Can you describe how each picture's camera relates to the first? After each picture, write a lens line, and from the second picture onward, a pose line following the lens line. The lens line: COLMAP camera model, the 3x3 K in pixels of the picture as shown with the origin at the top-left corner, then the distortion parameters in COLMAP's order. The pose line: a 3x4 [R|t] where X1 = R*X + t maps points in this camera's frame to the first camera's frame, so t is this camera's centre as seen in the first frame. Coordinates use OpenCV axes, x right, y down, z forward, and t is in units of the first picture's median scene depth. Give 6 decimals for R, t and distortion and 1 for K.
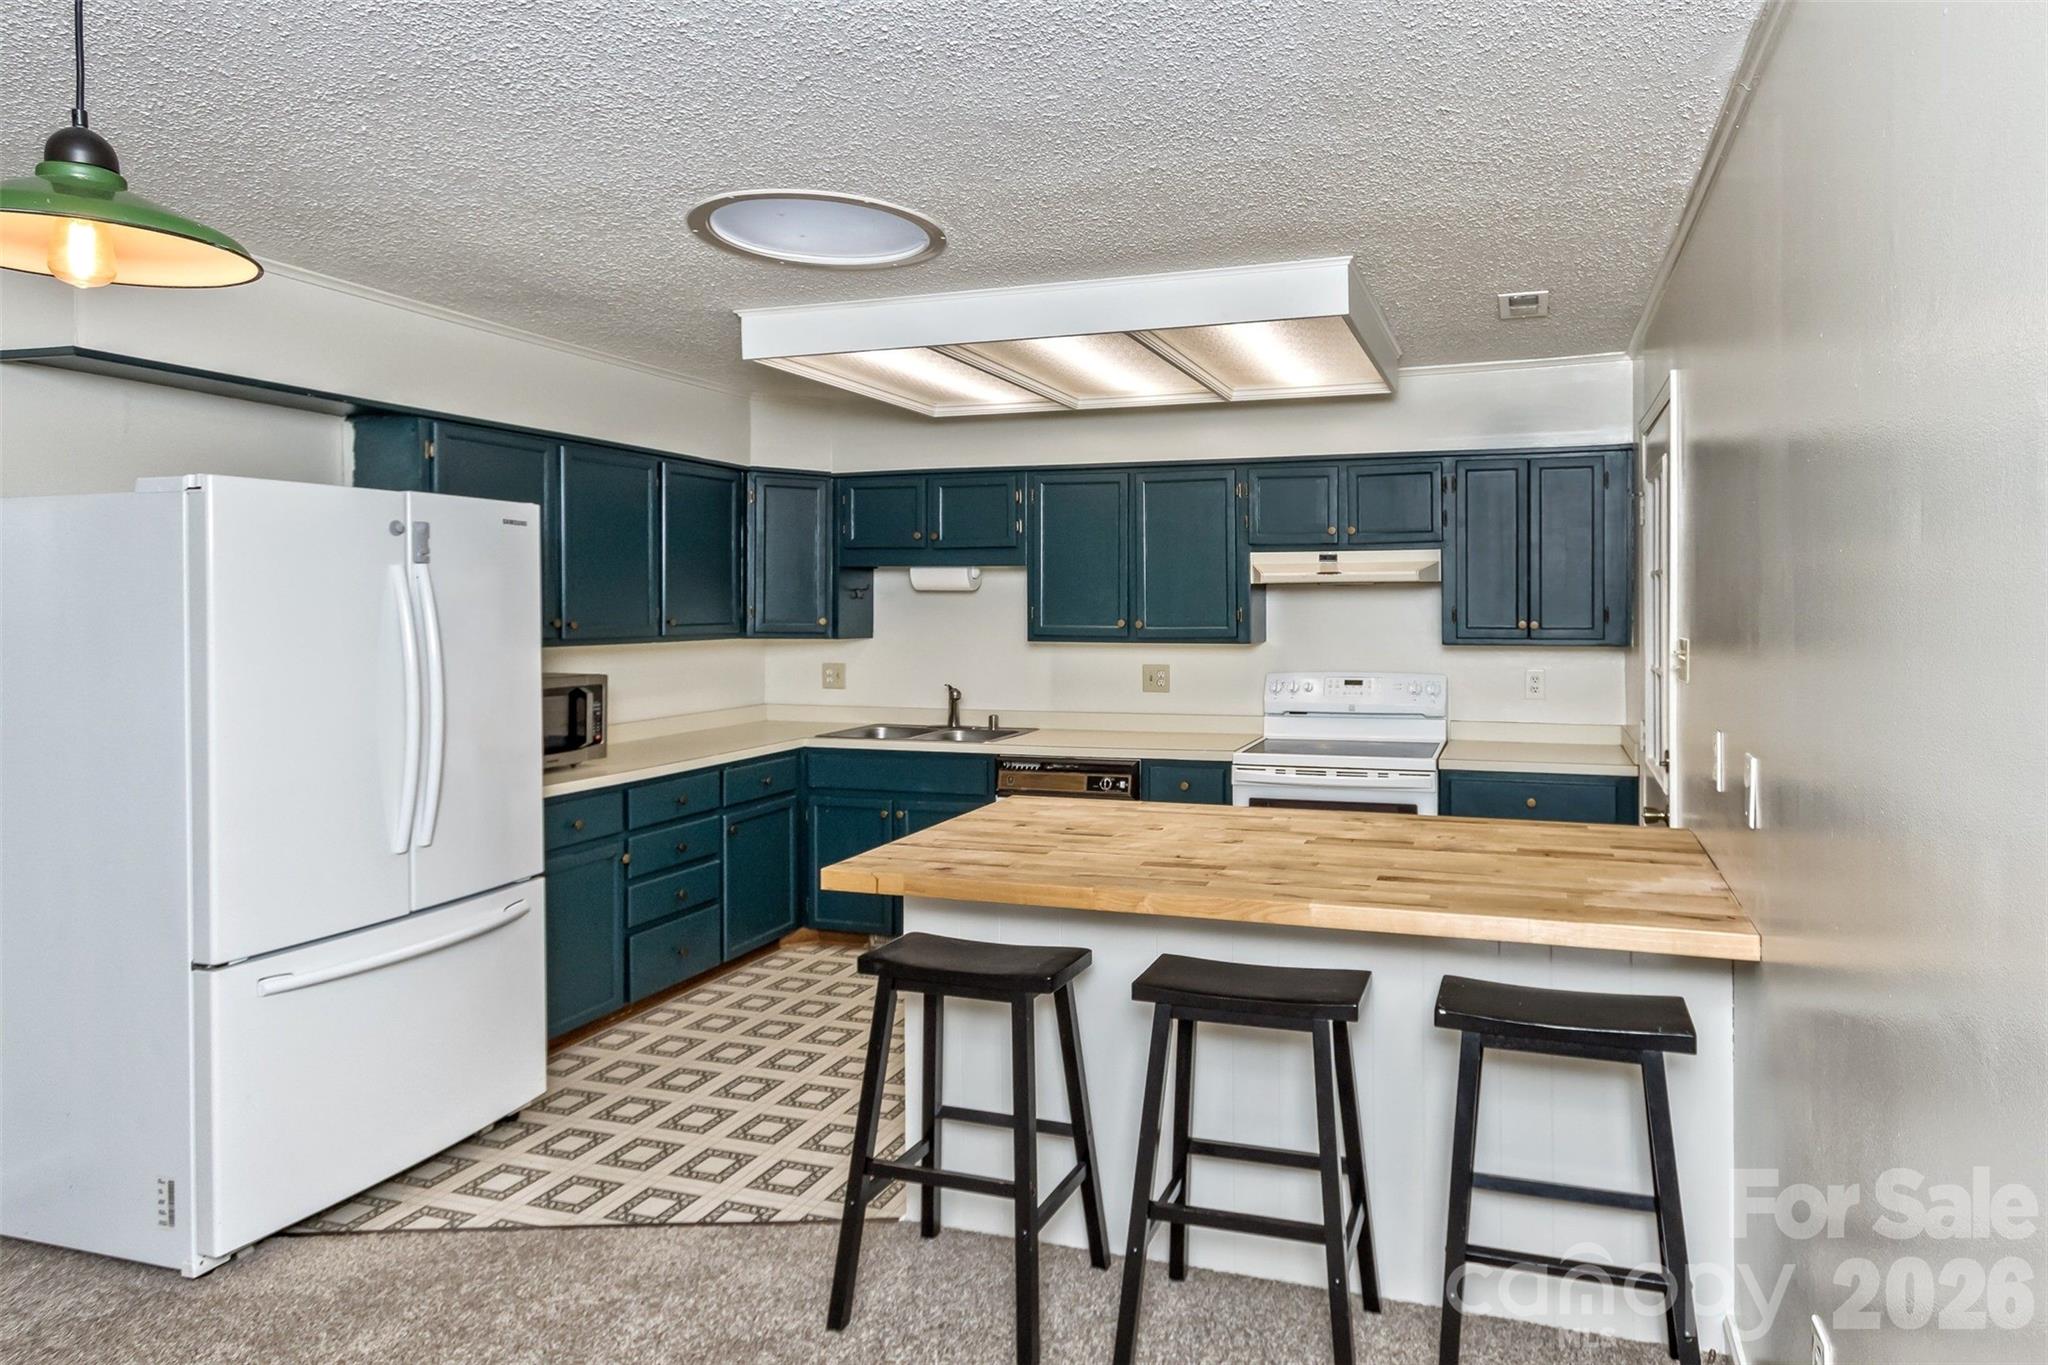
lens RADIAL K [[1195.3, 0, 1128.6], [0, 1195.3, 617.1], [0, 0, 1]] dist [0.016373, -0.000003]
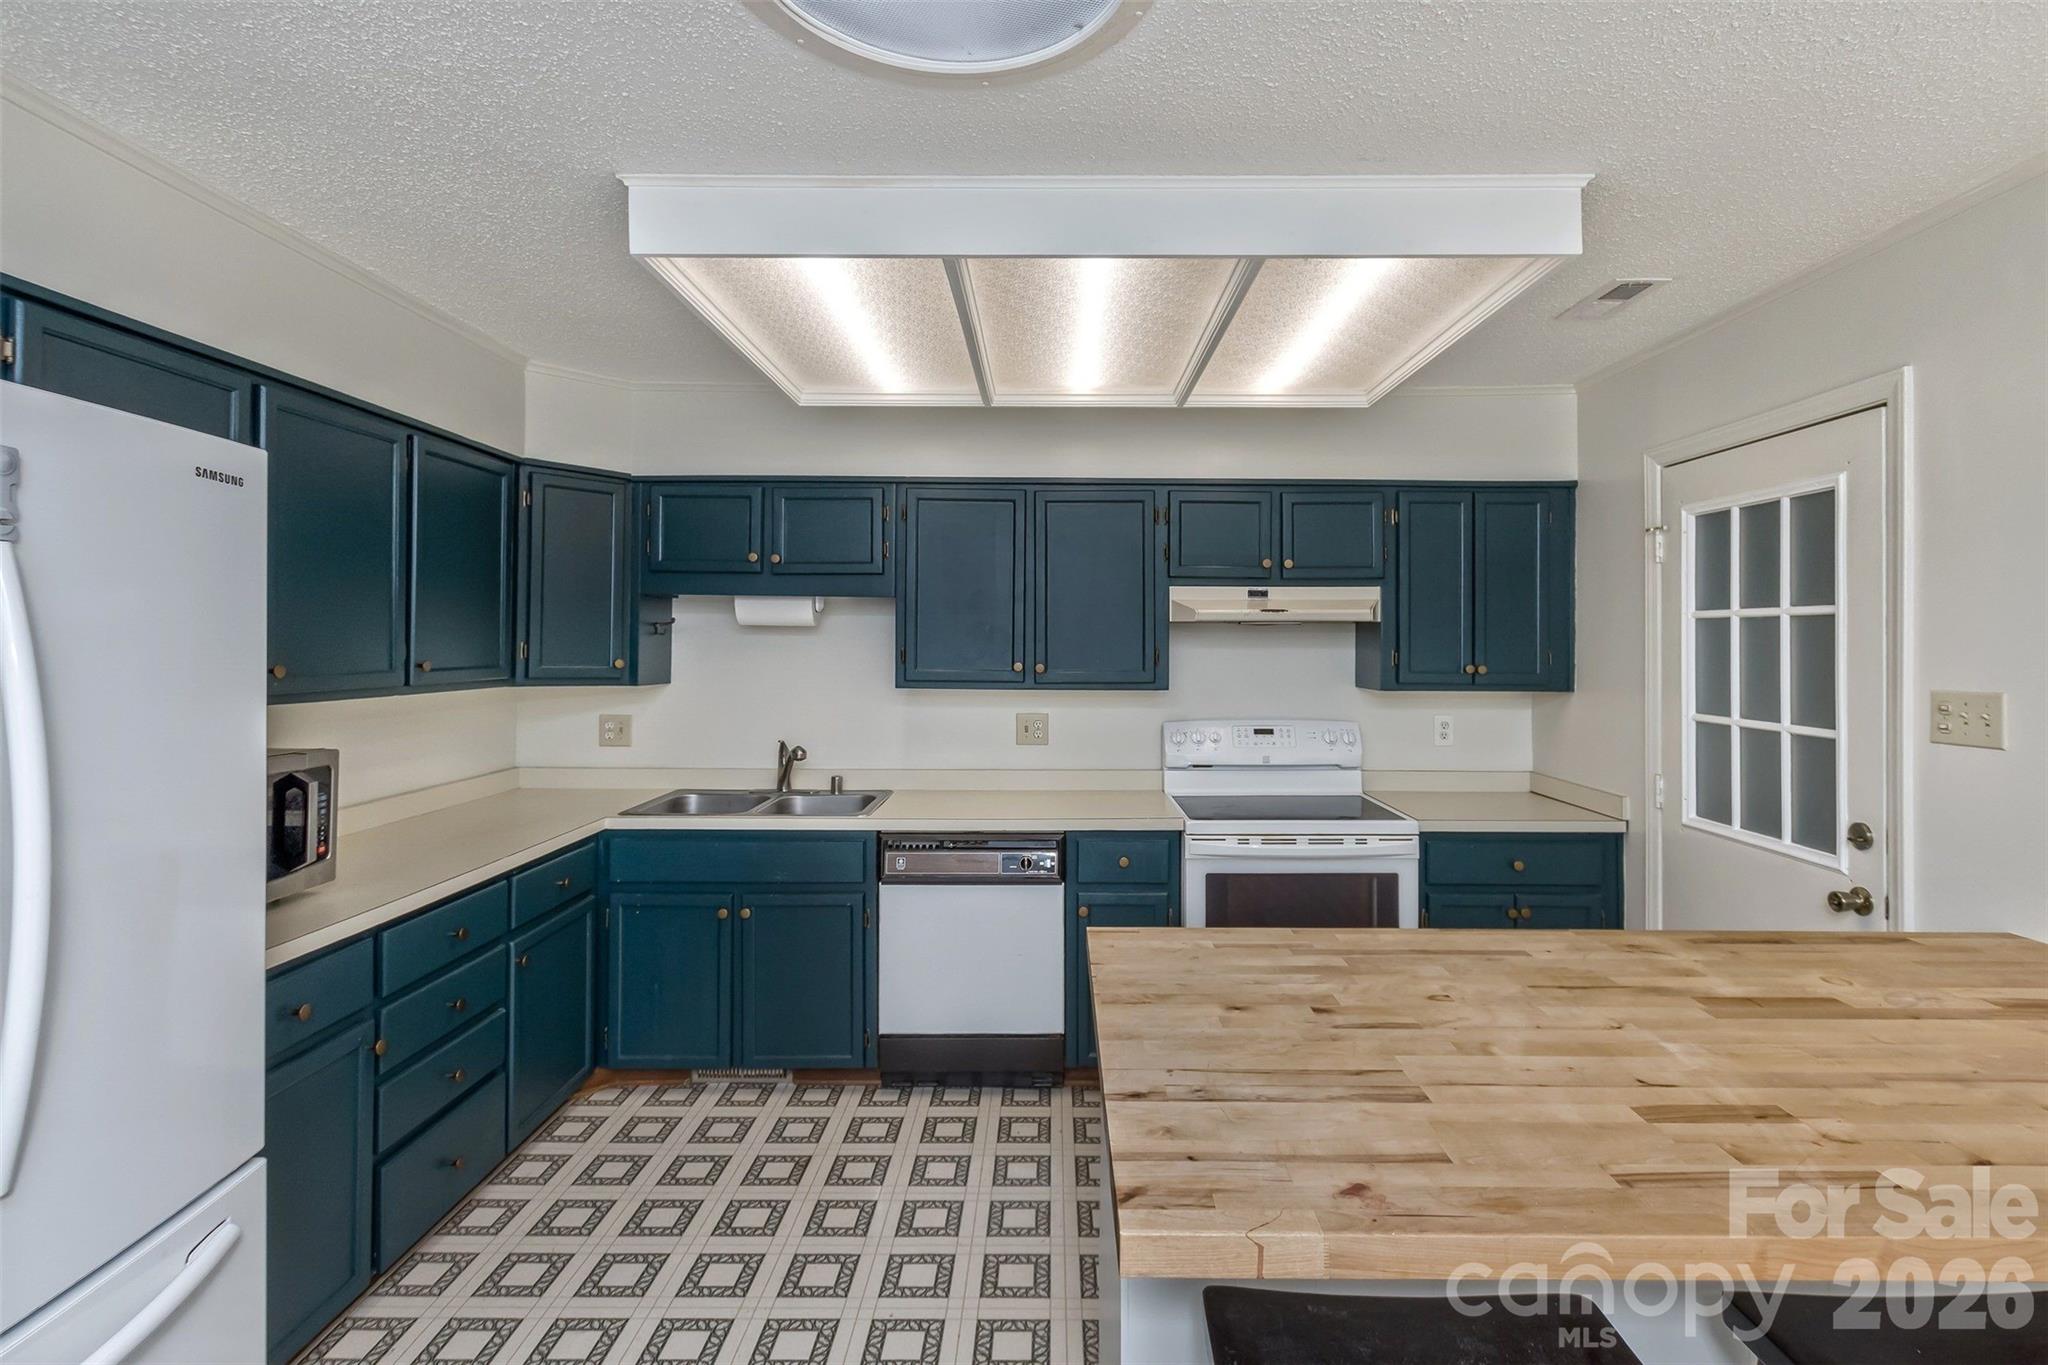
lens RADIAL K [[986.9, 0, 1038.1], [0, 986.9, 635.8], [0, 0, 1]] dist [0.001861, 0.000738]
pose [[0.956024, 0.009107, 0.293146, -0.209170], [-0.003385, 0.999794, -0.020018, -0.002961], [-0.293268, 0.018145, 0.955858, 0.346114]]
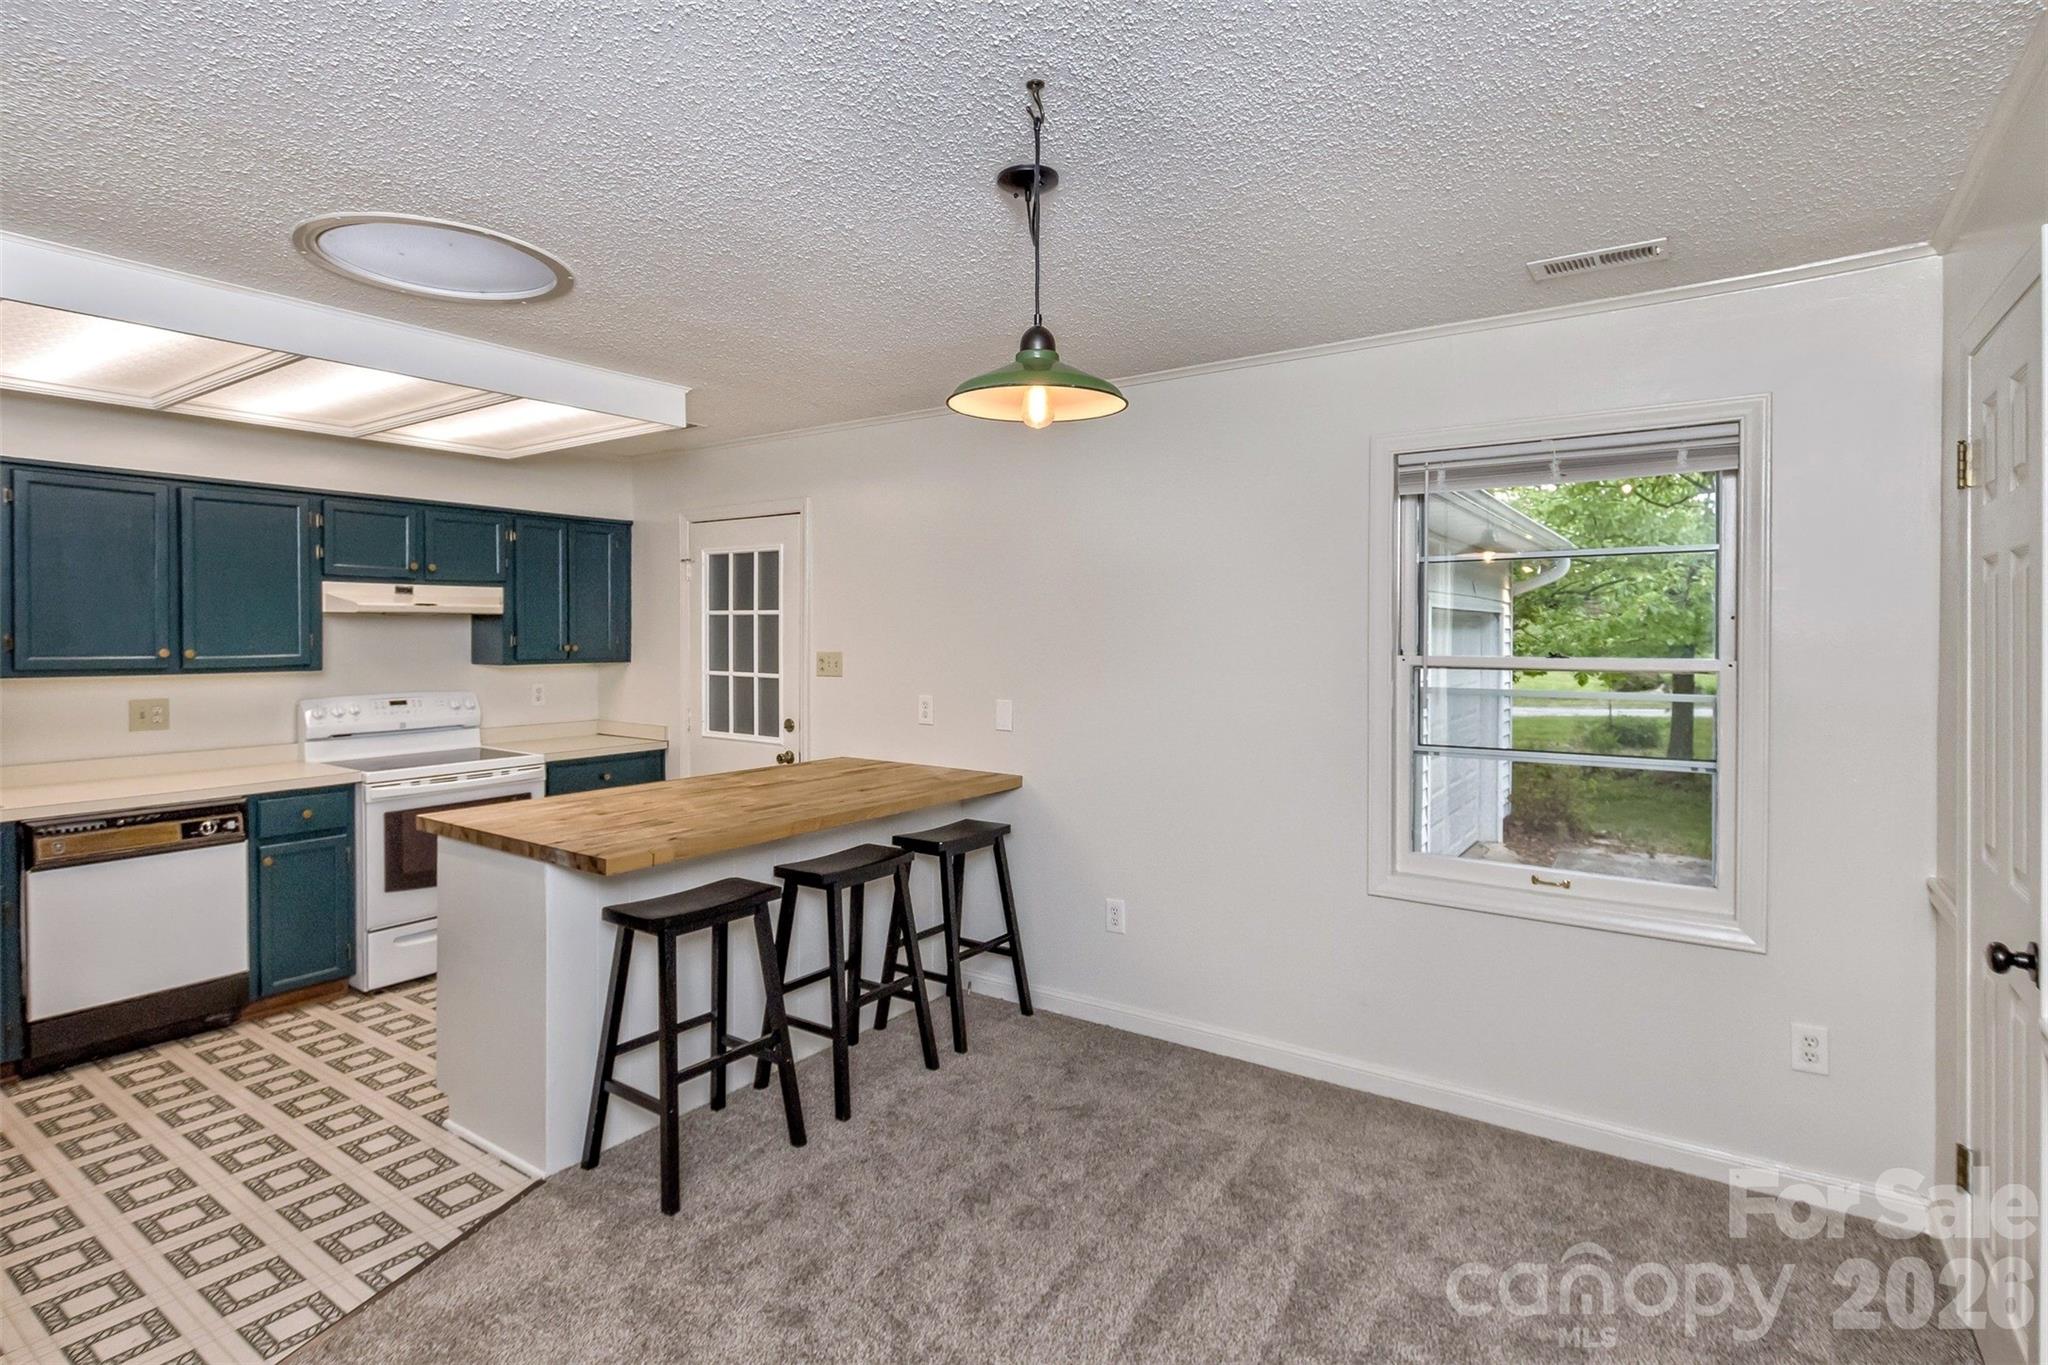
lens RADIAL K [[1032.0, 0, 1021.2], [0, 1032.0, 638.6], [0, 0, 1]] dist [-0.001487, -0.000379]
pose [[0.306584, -0.003469, 0.951837, -0.574881], [0.009458, 0.999955, 0.000599, 0.000106], [-0.951797, 0.008819, 0.306603, 0.164230]]
